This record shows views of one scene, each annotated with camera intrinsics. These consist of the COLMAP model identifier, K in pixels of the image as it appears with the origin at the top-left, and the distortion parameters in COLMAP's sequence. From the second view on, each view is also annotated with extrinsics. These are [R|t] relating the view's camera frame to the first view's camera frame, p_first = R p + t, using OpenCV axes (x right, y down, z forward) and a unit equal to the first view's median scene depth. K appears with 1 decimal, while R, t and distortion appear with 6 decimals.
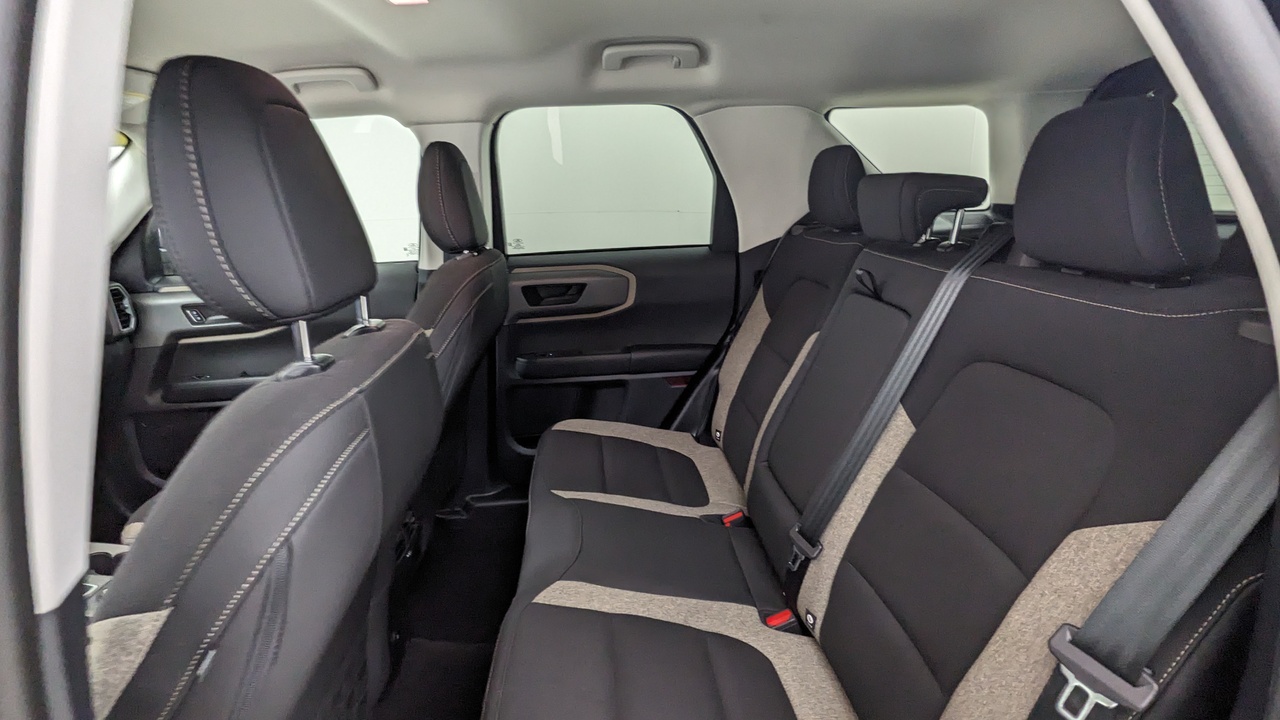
lens RADIAL K [[611.5, 0, 643.4], [0, 611.5, 363.3], [0, 0, 1]] dist [-0.002428, -0.001134]
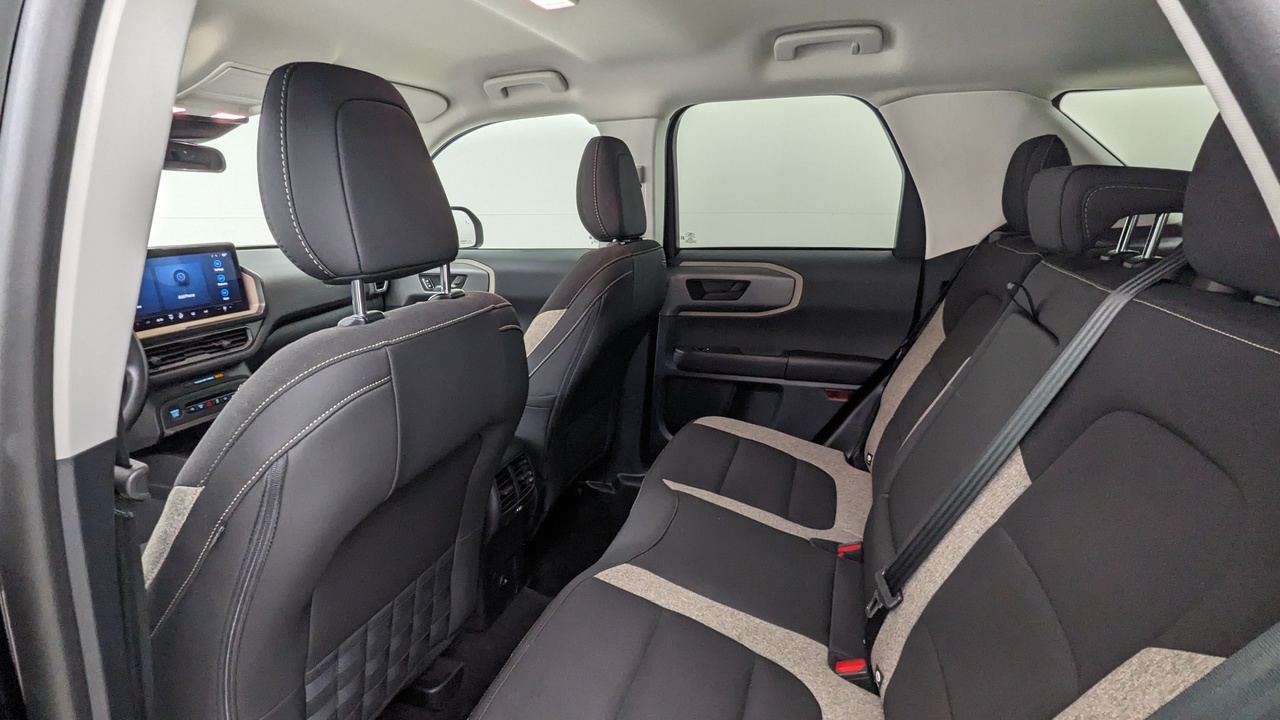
lens RADIAL K [[611.5, 0, 643.4], [0, 611.5, 363.3], [0, 0, 1]] dist [-0.002428, -0.001134]
pose [[0.920972, 0.124181, -0.369311, 0.154687], [-0.124529, 0.991949, 0.022999, -0.002068], [0.369194, 0.024809, 0.929021, 0.037573]]
